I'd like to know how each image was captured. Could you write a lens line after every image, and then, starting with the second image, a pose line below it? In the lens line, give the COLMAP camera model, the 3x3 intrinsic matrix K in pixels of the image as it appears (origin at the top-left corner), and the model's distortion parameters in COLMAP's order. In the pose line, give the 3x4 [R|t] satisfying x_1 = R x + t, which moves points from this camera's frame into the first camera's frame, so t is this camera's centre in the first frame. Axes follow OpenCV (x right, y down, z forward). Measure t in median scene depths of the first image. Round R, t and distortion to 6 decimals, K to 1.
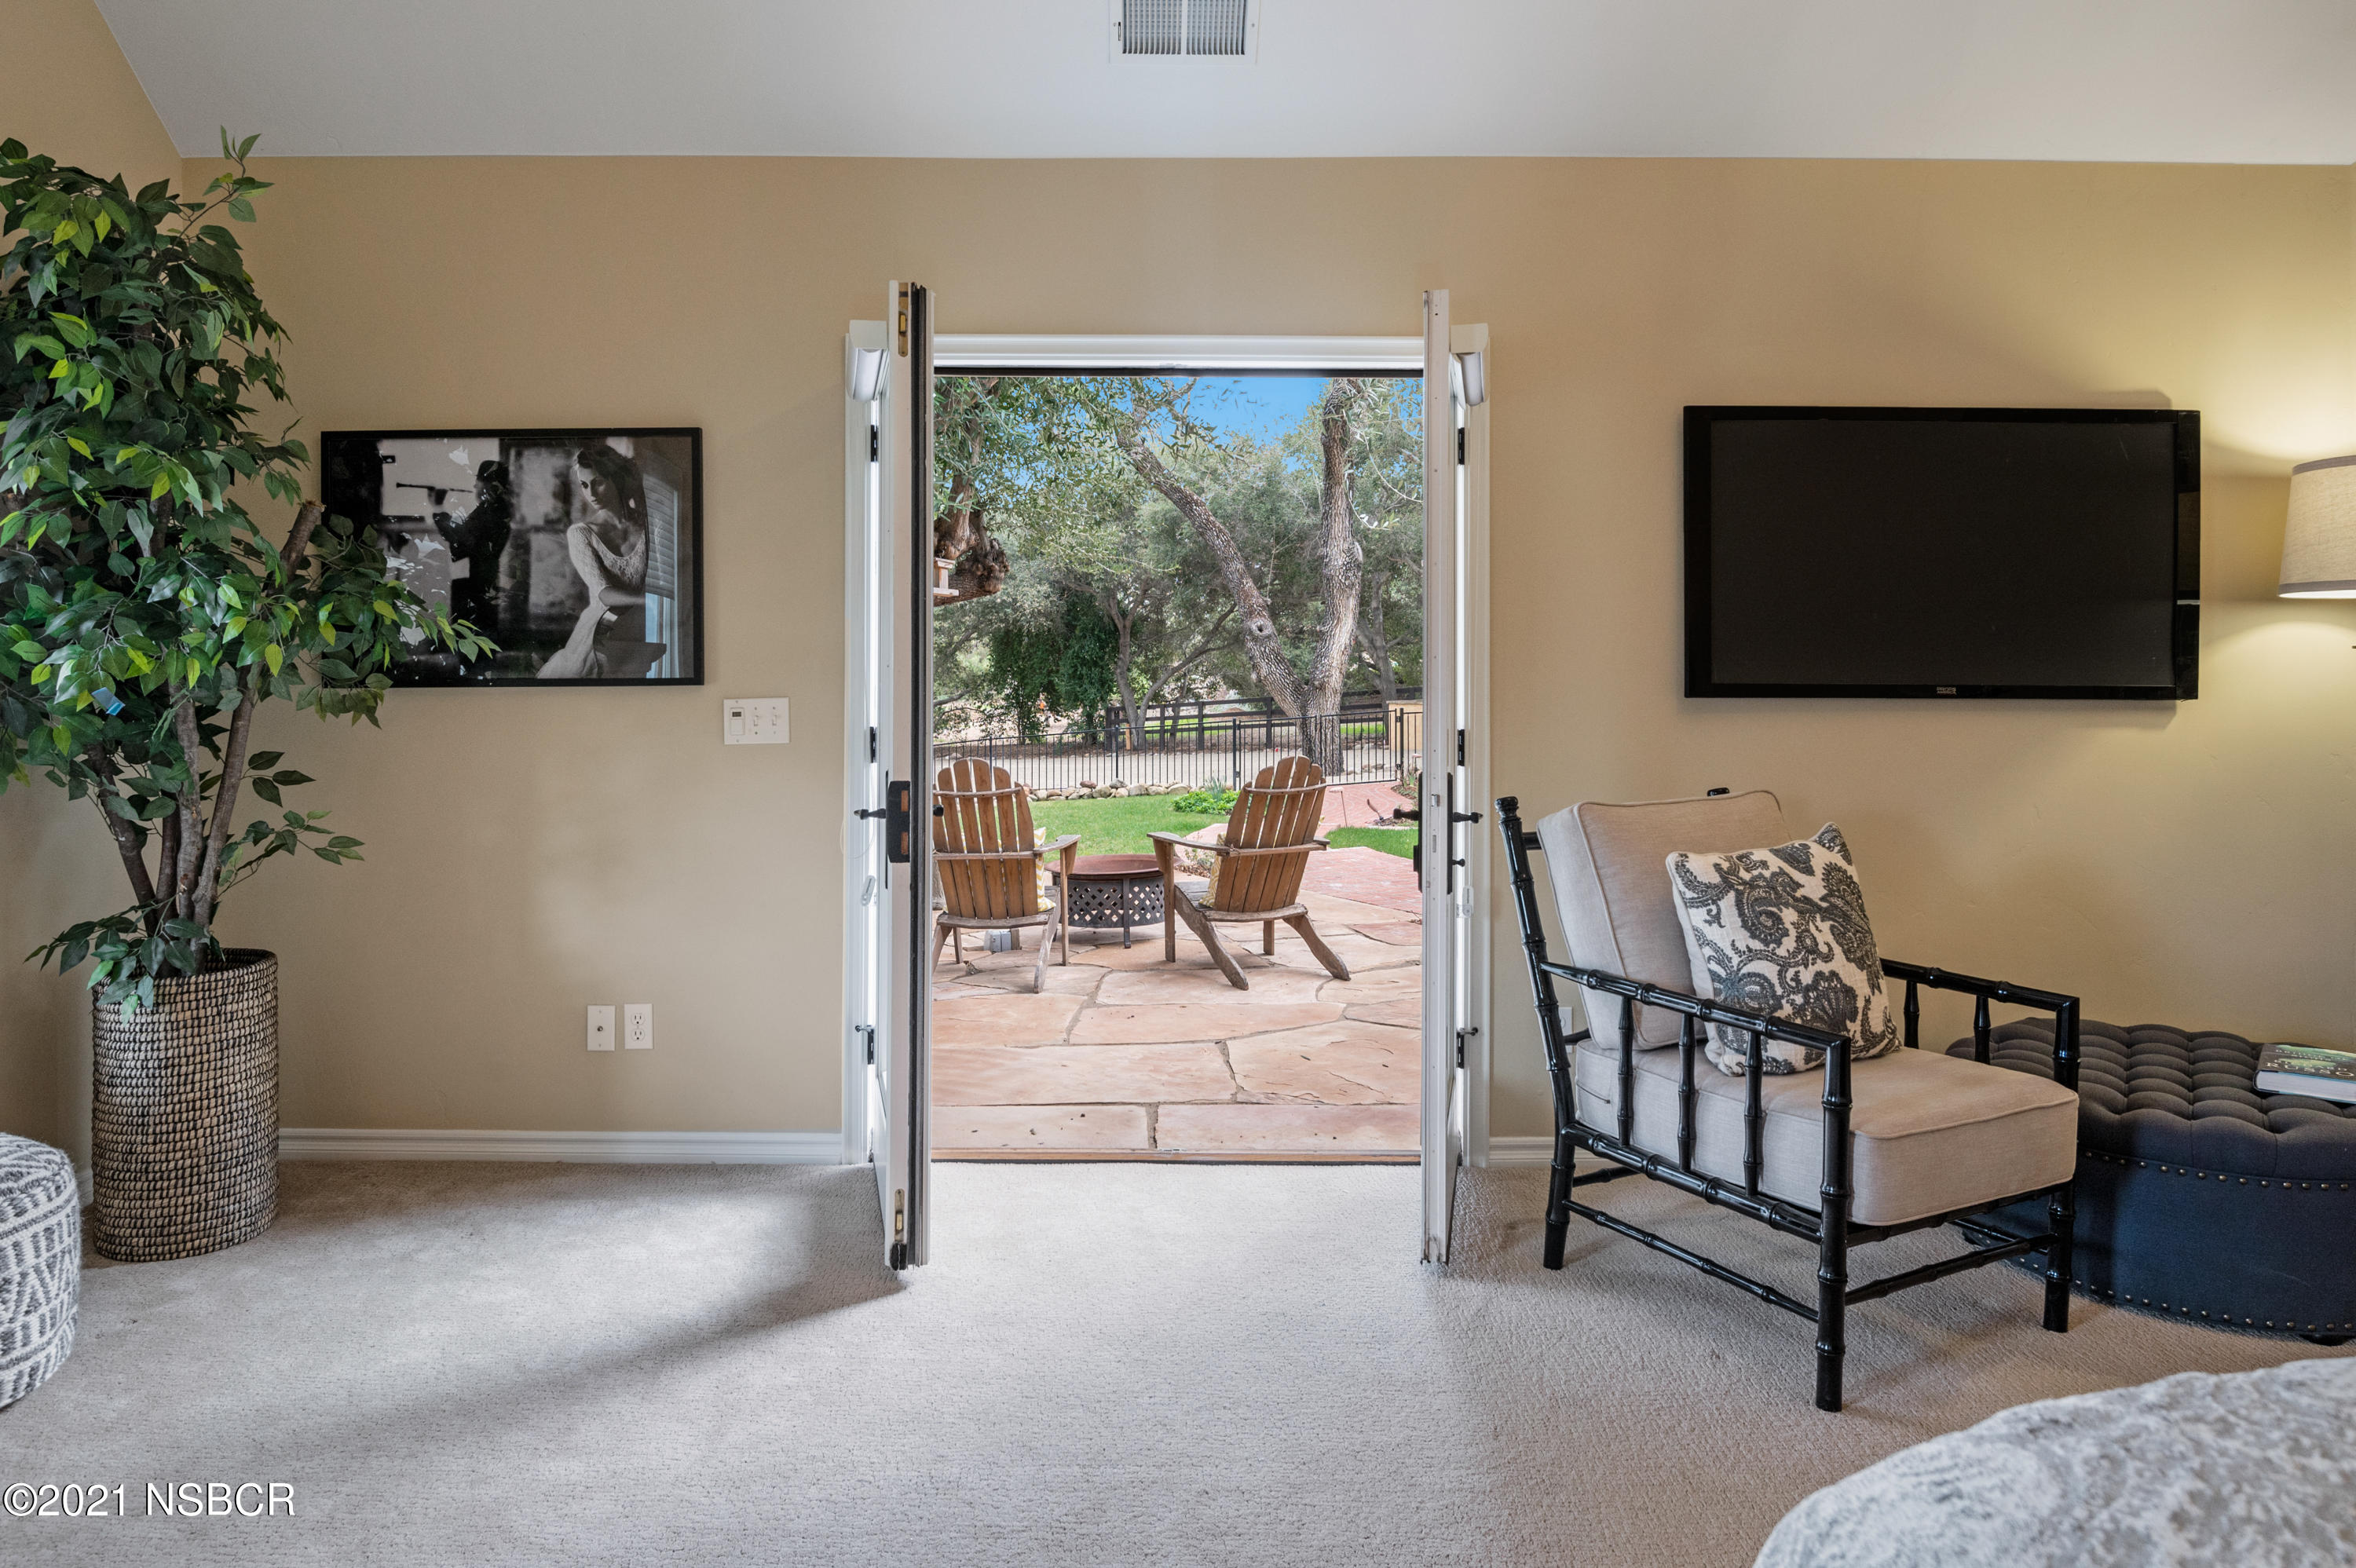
lens RADIAL K [[1433.4, 0, 1178.7], [0, 1433.4, 690.5], [0, 0, 1]] dist [-0.006352, -0.004037]
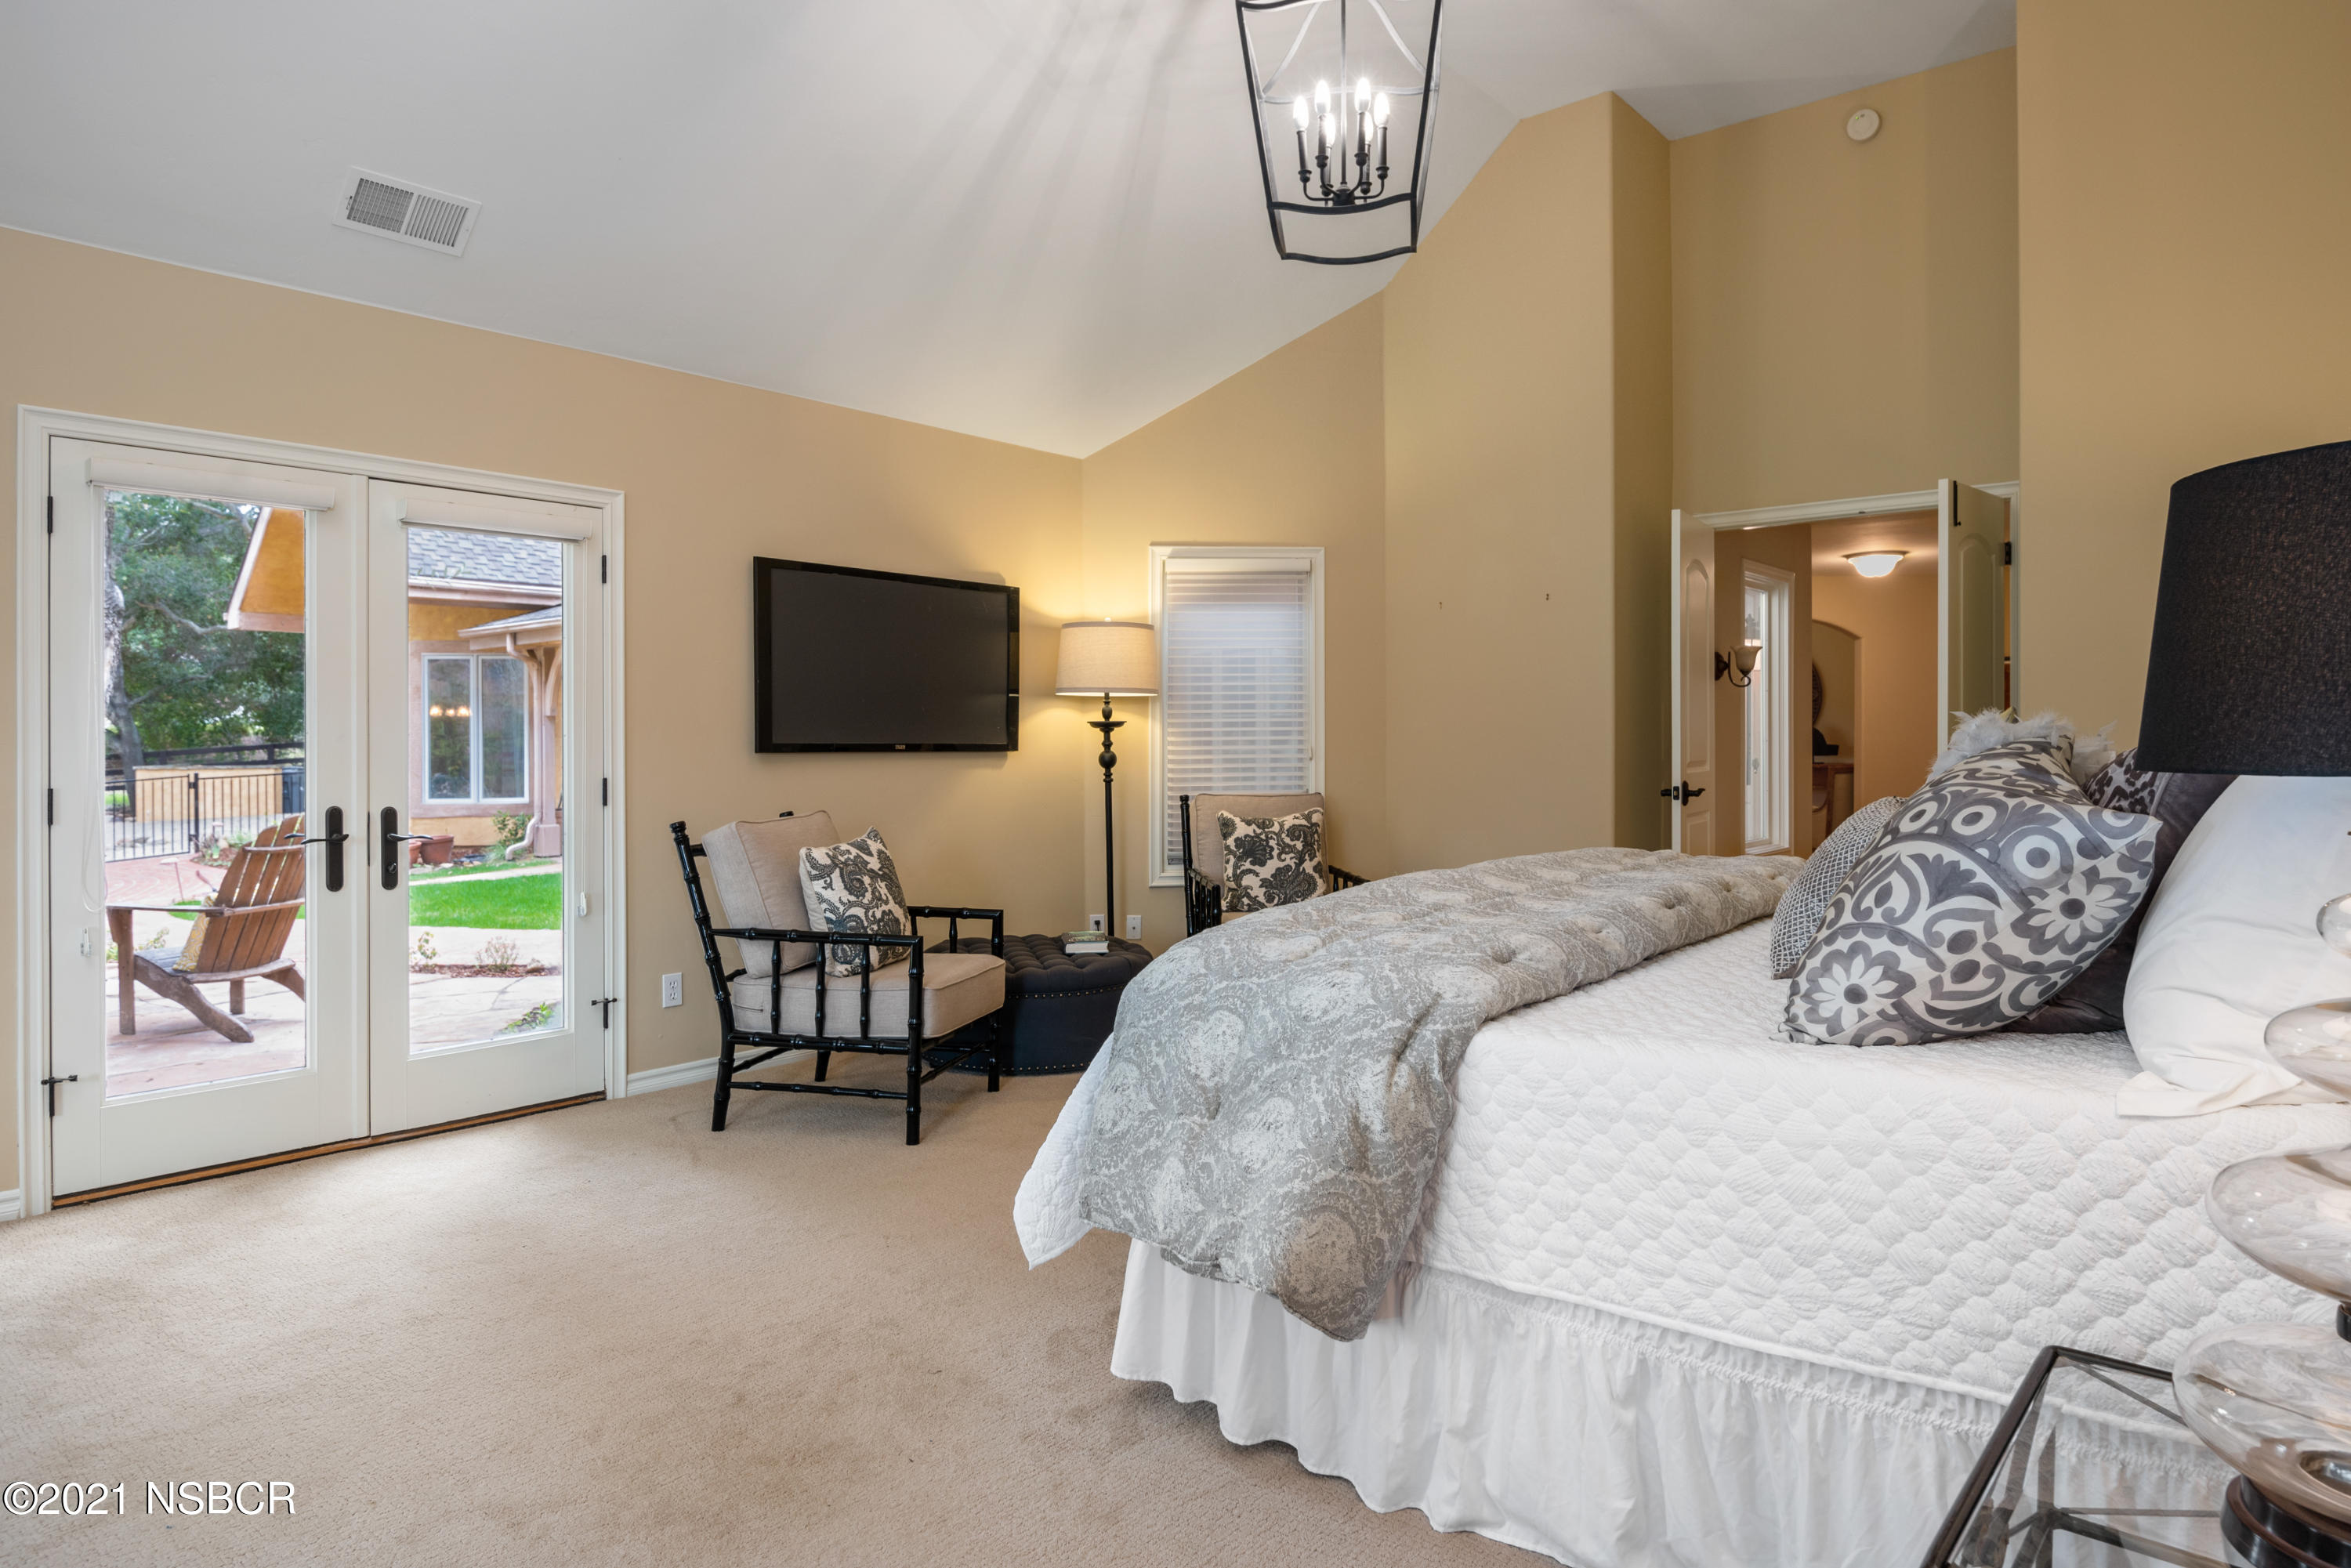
lens RADIAL K [[1323.1, 0, 1175.5], [0, 1323.1, 762.5], [0, 0, 1]] dist [0.002597, -0.000353]
pose [[0.676005, -0.016526, 0.736712, -0.459119], [0.009722, 0.999861, 0.013508, 0.000219], [-0.736833, -0.001969, 0.676072, -0.316513]]
